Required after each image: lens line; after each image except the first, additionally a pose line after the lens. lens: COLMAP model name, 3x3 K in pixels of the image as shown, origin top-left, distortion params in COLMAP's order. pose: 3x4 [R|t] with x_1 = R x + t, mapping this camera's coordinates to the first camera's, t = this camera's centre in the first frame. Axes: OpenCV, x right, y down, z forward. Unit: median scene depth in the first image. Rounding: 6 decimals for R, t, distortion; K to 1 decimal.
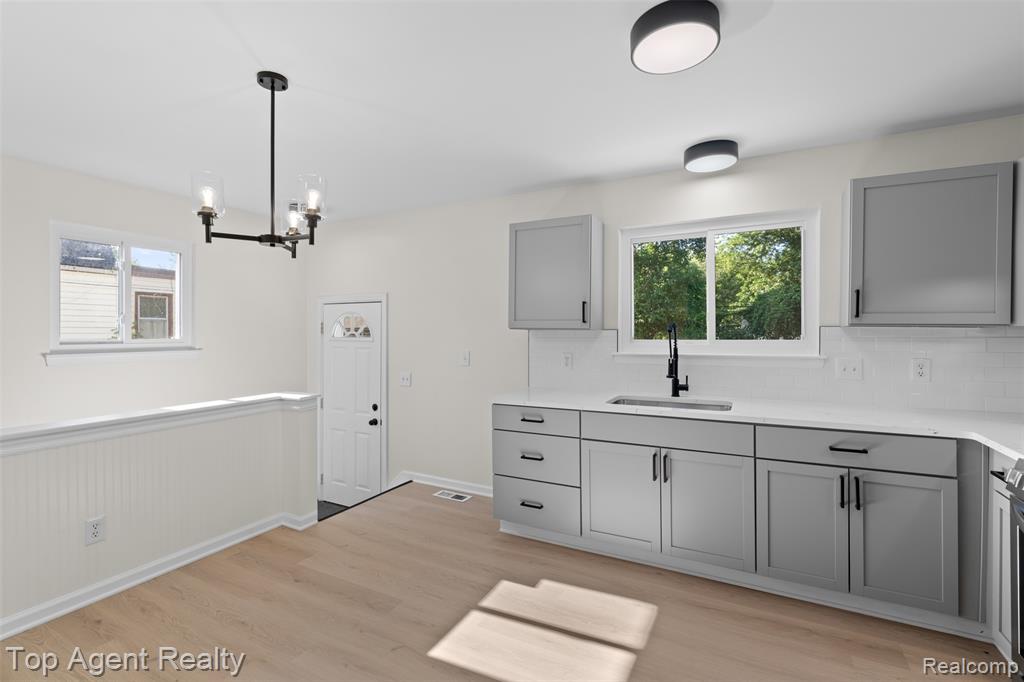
lens RADIAL K [[464.3, 0, 514.3], [0, 464.3, 332.0], [0, 0, 1]] dist [-0.008106, 0.002041]
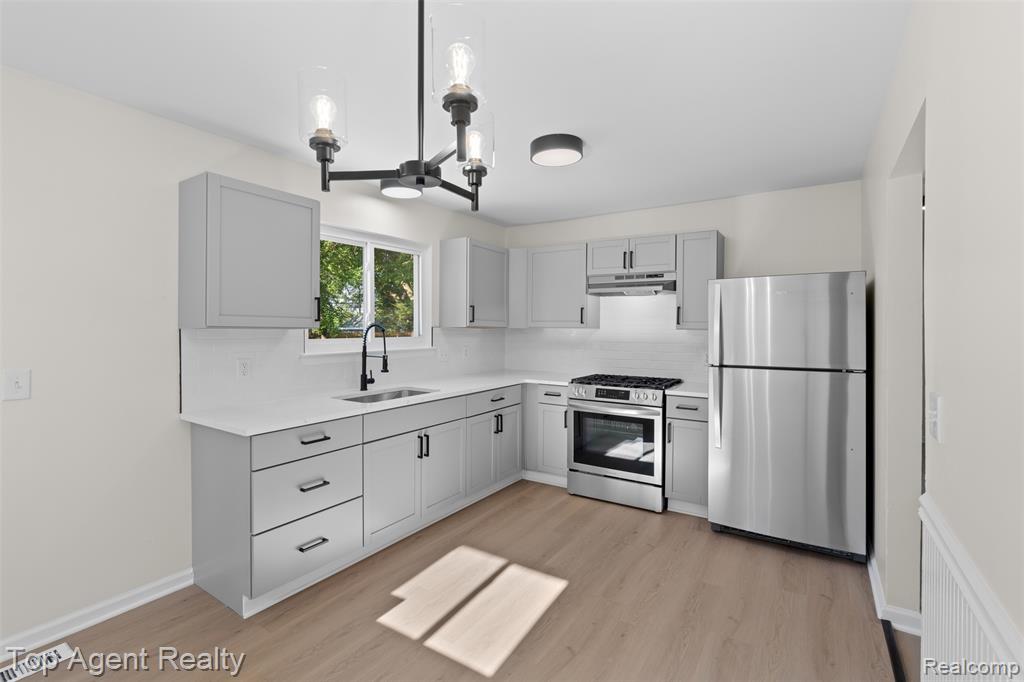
lens RADIAL K [[464.3, 0, 517.6], [0, 464.3, 337.3], [0, 0, 1]] dist [-0.008106, 0.002041]
pose [[0.082354, -0.011370, 0.996538, -0.824224], [0.002697, 0.999934, 0.011186, 0.004571], [-0.996599, 0.001766, 0.082379, 0.653054]]
